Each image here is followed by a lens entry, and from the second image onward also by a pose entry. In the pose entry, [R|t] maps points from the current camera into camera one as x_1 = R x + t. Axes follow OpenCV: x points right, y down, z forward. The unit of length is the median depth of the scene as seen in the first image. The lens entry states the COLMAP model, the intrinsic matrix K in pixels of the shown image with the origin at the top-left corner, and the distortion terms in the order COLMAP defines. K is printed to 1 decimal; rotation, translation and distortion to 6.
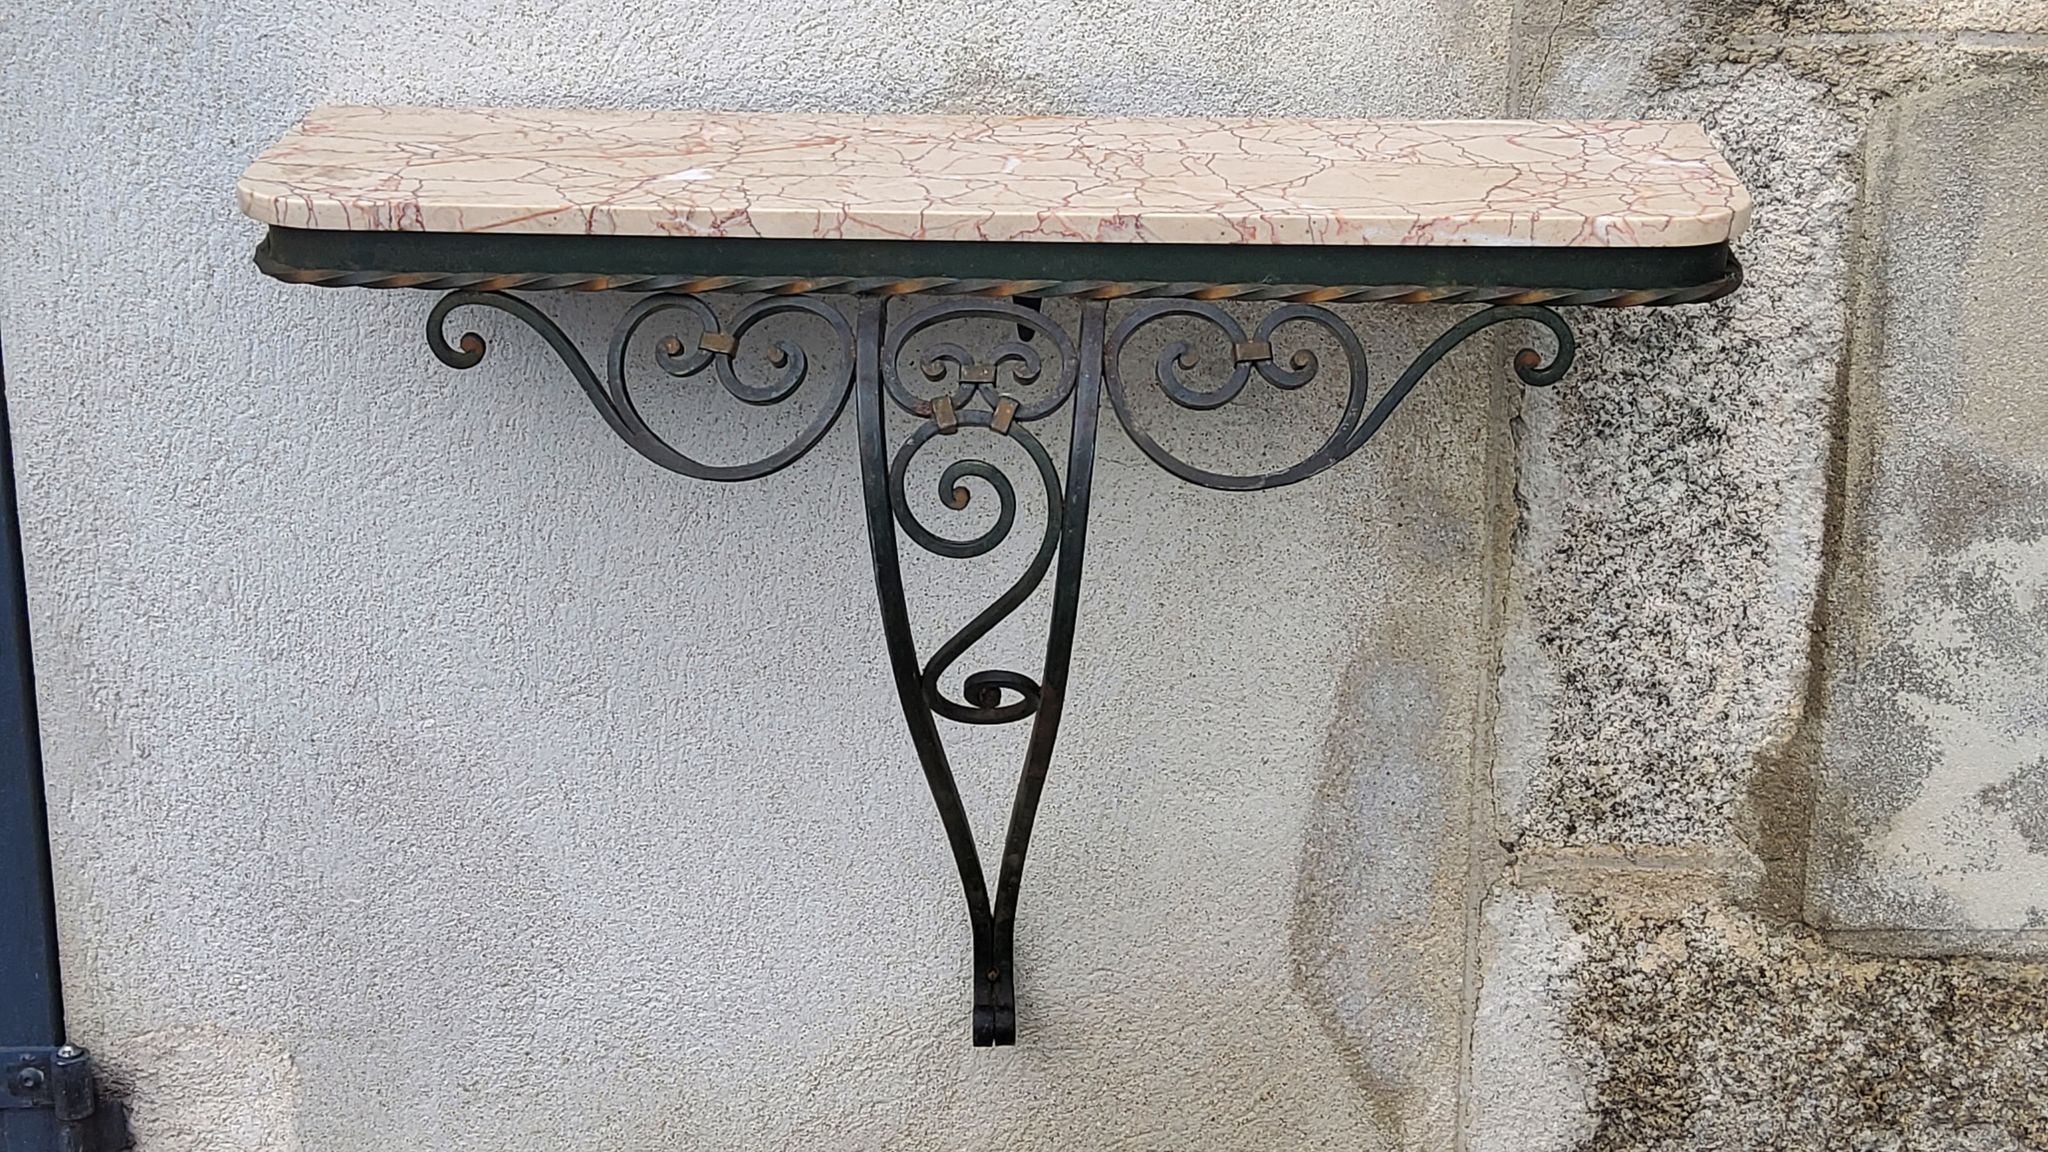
lens RADIAL K [[3084.1, 0, 1005.3], [0, 3084.1, 535.0], [0, 0, 1]] dist [0.107552, 0.000000]
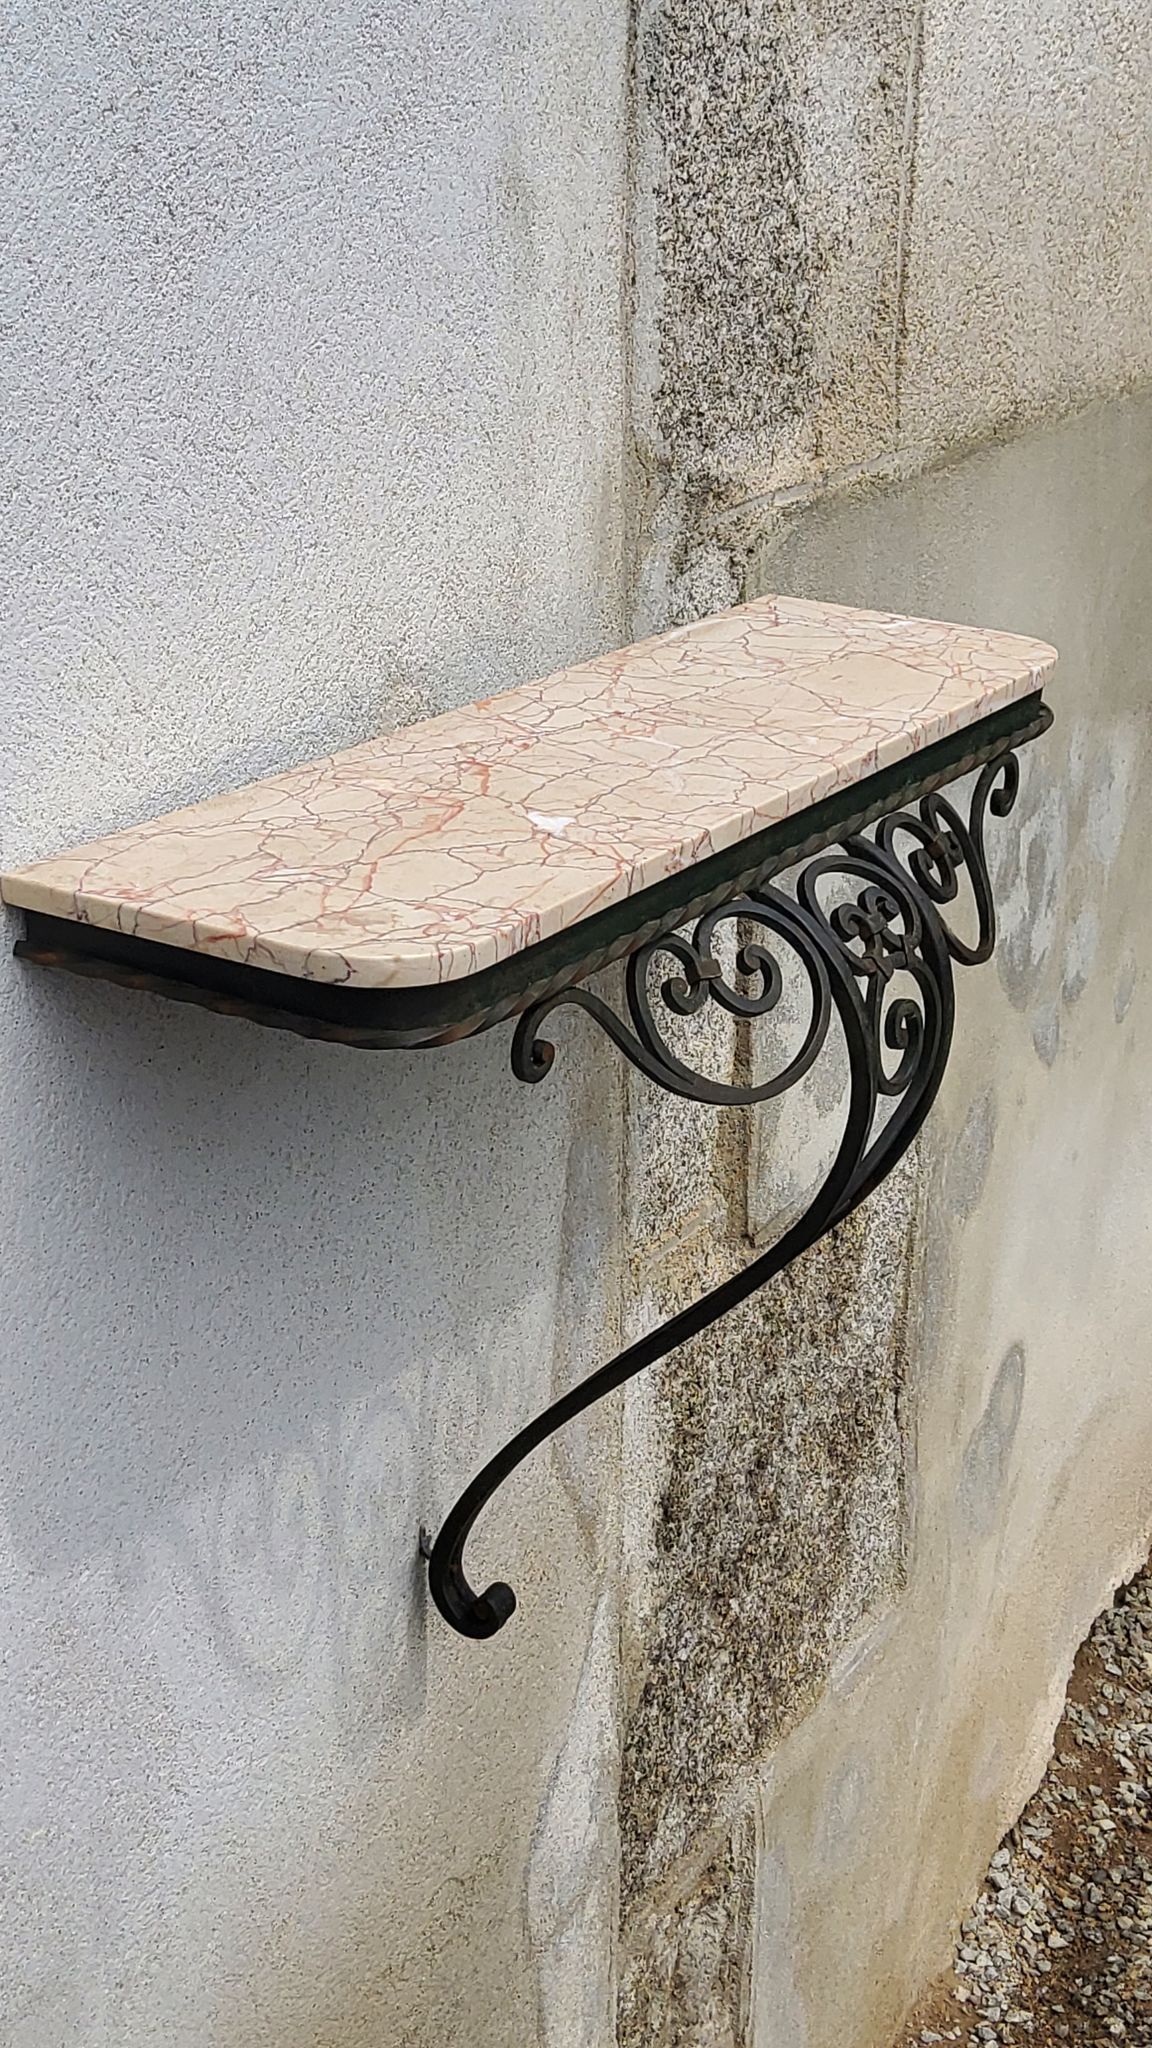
lens RADIAL K [[3084.1, 0, 622.5], [0, 3084.1, 979.4], [0, 0, 1]] dist [0.107552, 0.000000]
pose [[0.451528, -0.279202, 0.847448, -0.788893], [0.263058, 0.949220, 0.172572, -0.198106], [-0.852598, 0.145007, 0.502046, 0.445520]]
